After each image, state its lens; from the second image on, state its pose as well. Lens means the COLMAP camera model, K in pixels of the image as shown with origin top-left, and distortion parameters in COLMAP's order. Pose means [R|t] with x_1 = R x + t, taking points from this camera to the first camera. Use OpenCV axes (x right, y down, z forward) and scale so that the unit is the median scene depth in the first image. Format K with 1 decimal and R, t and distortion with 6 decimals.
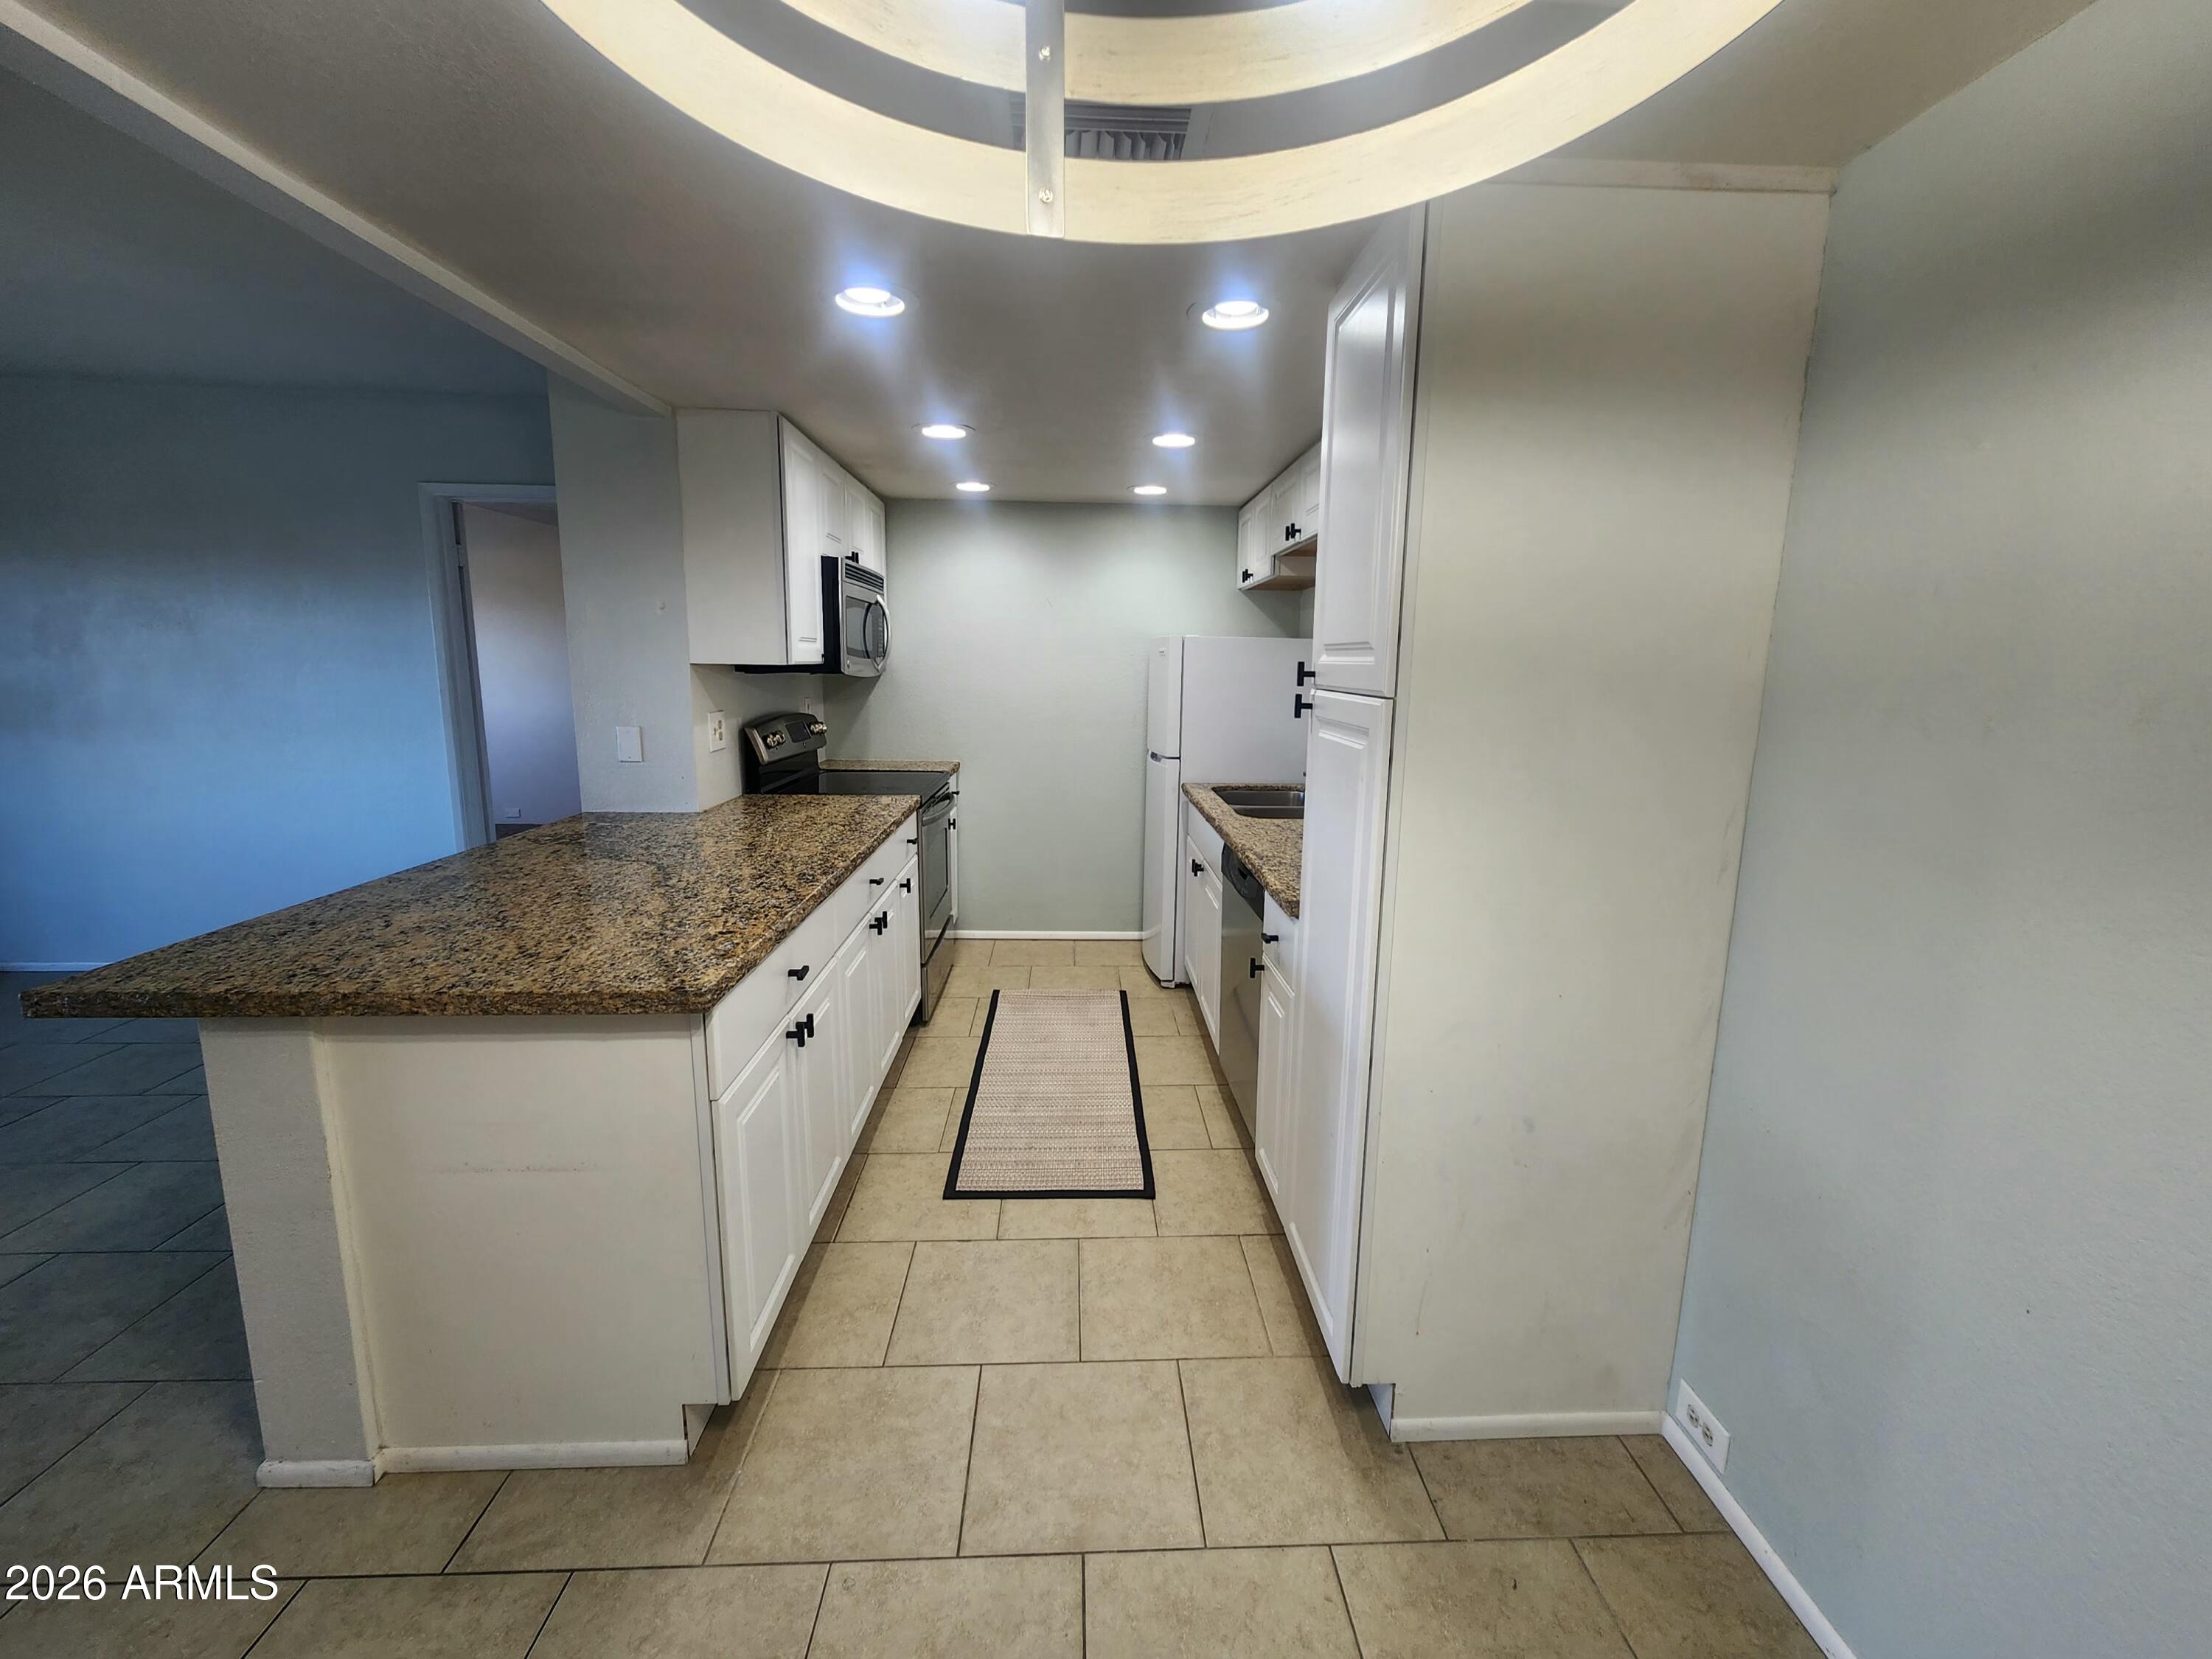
lens RADIAL K [[899.9, 0, 1108.6], [0, 899.9, 820.7], [0, 0, 1]] dist [0.007976, -0.001862]
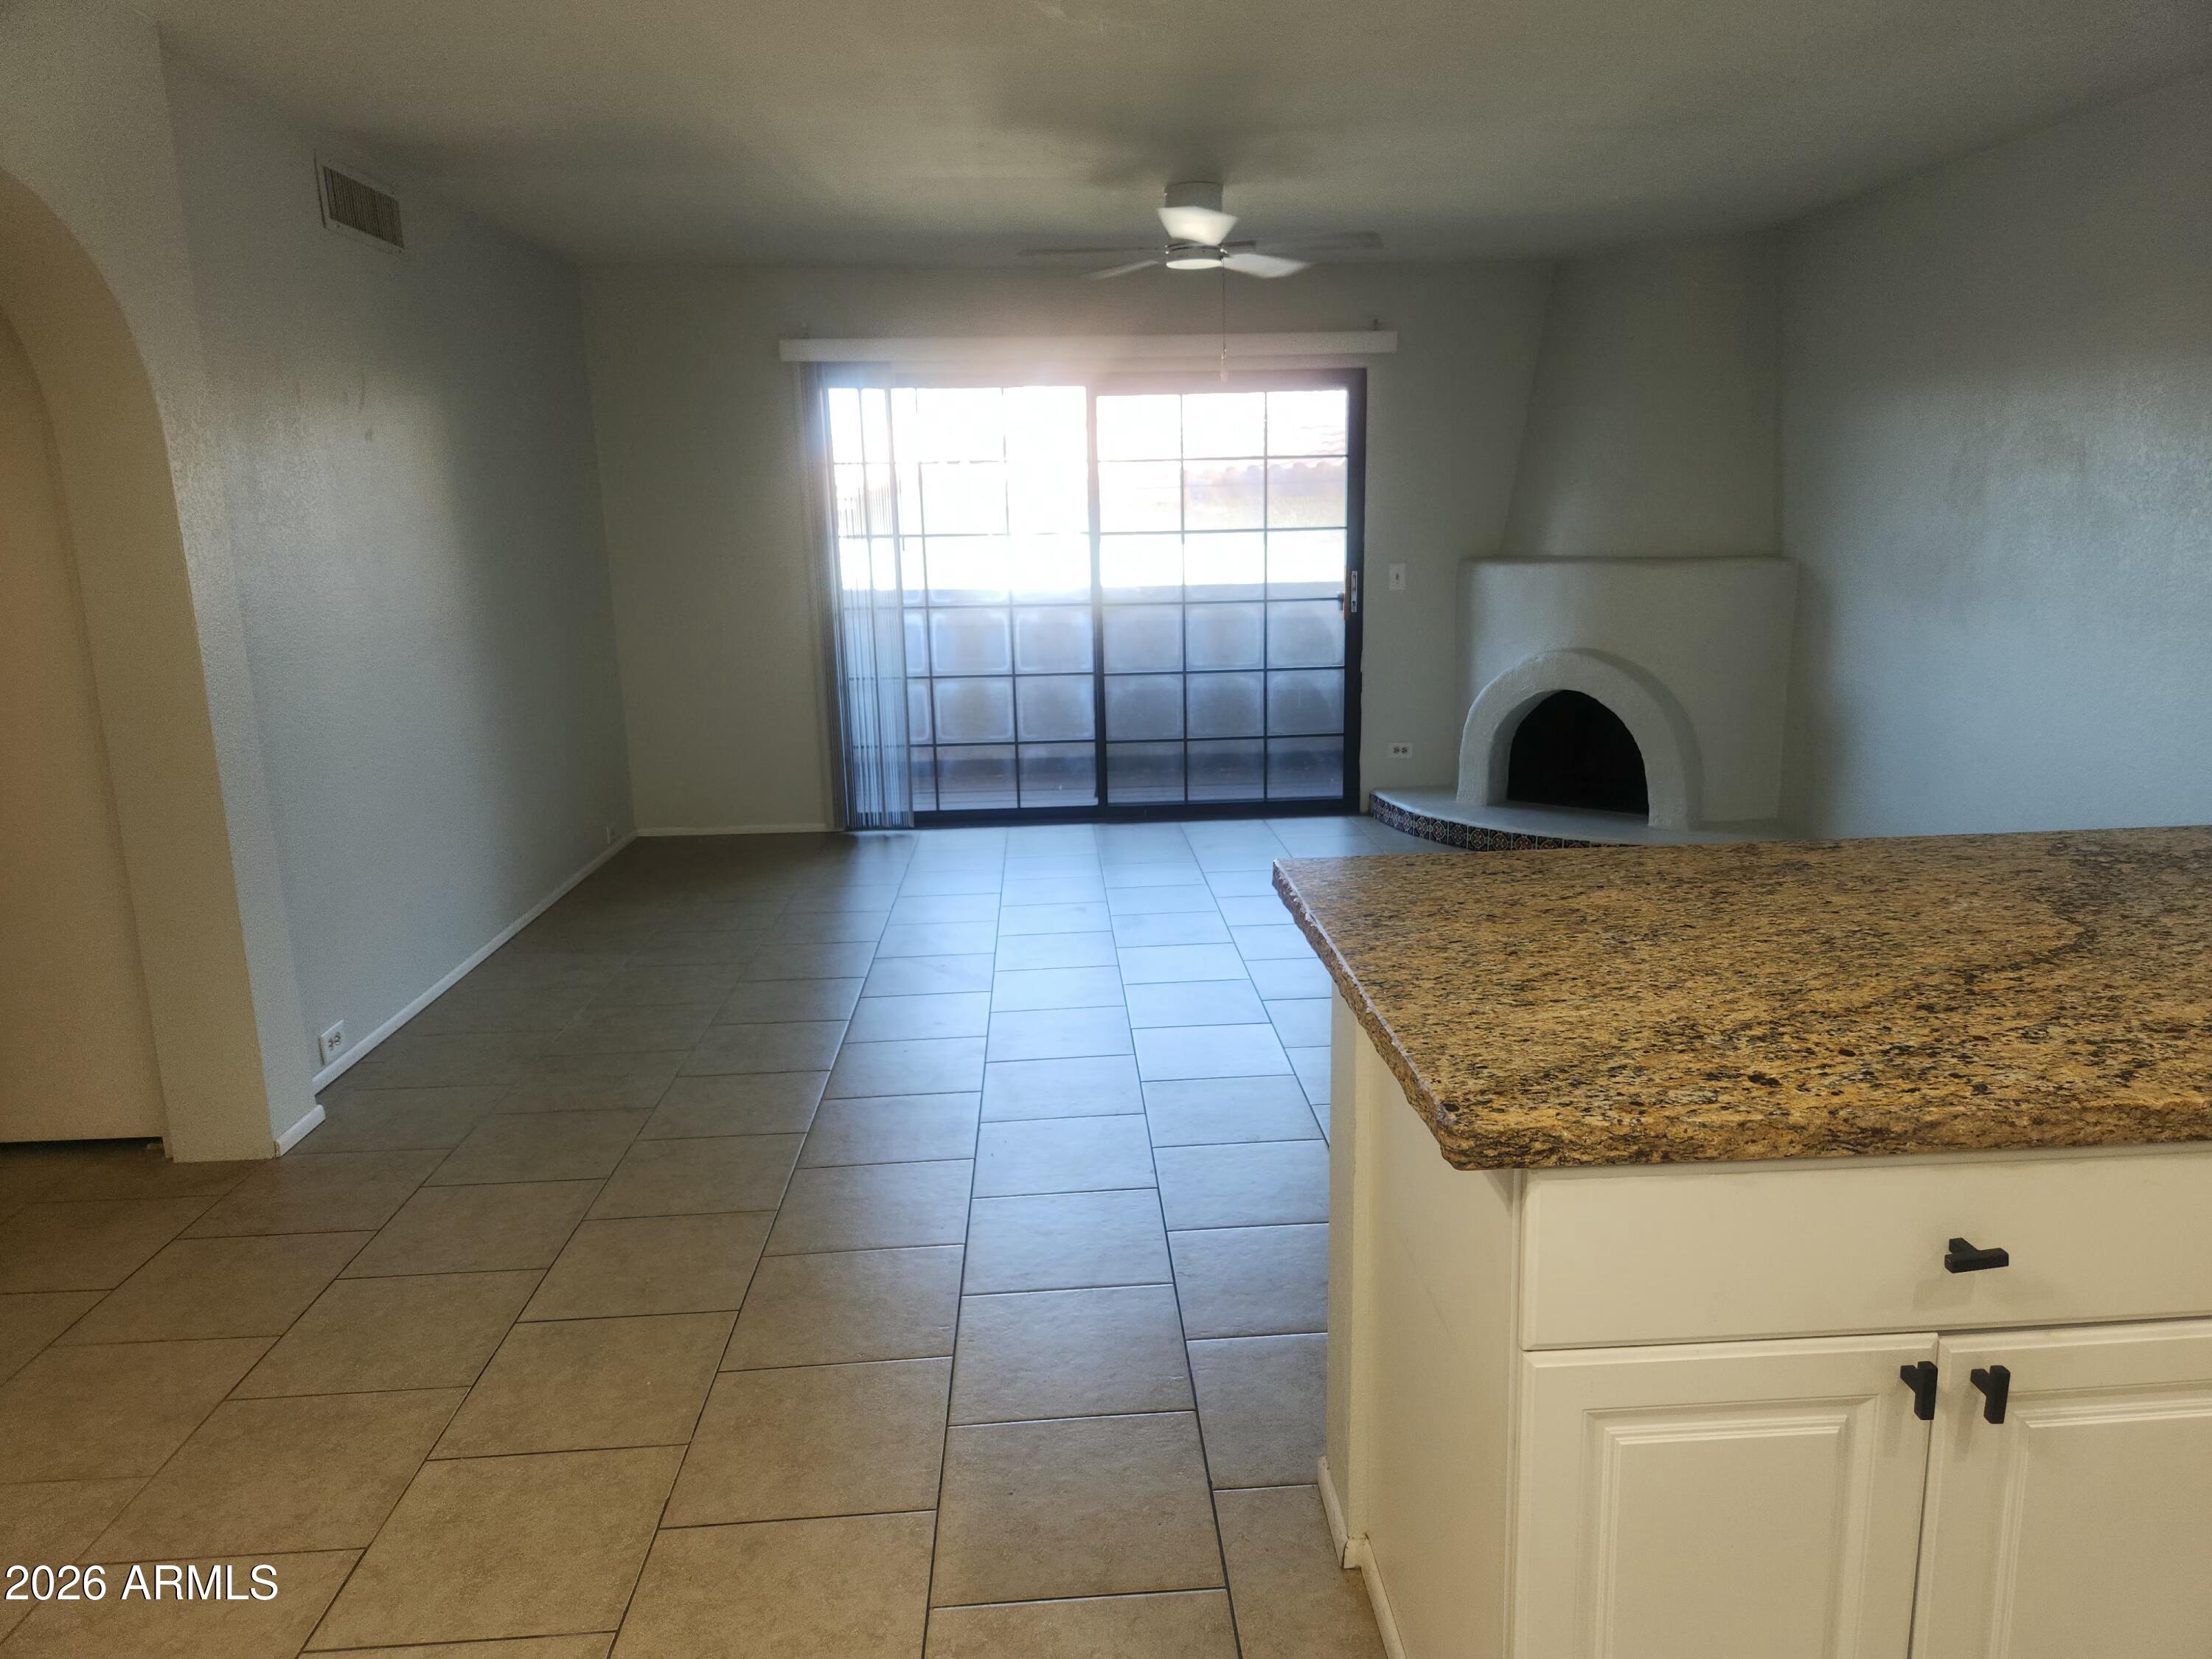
lens RADIAL K [[1491.7, 0, 1121.4], [0, 1491.7, 836.2], [0, 0, 1]] dist [0.024421, 0.001363]
pose [[0.017739, 0.197740, -0.980094, 0.343453], [-0.158466, 0.968414, 0.192515, -0.106147], [0.987205, 0.151897, 0.048514, 0.651885]]
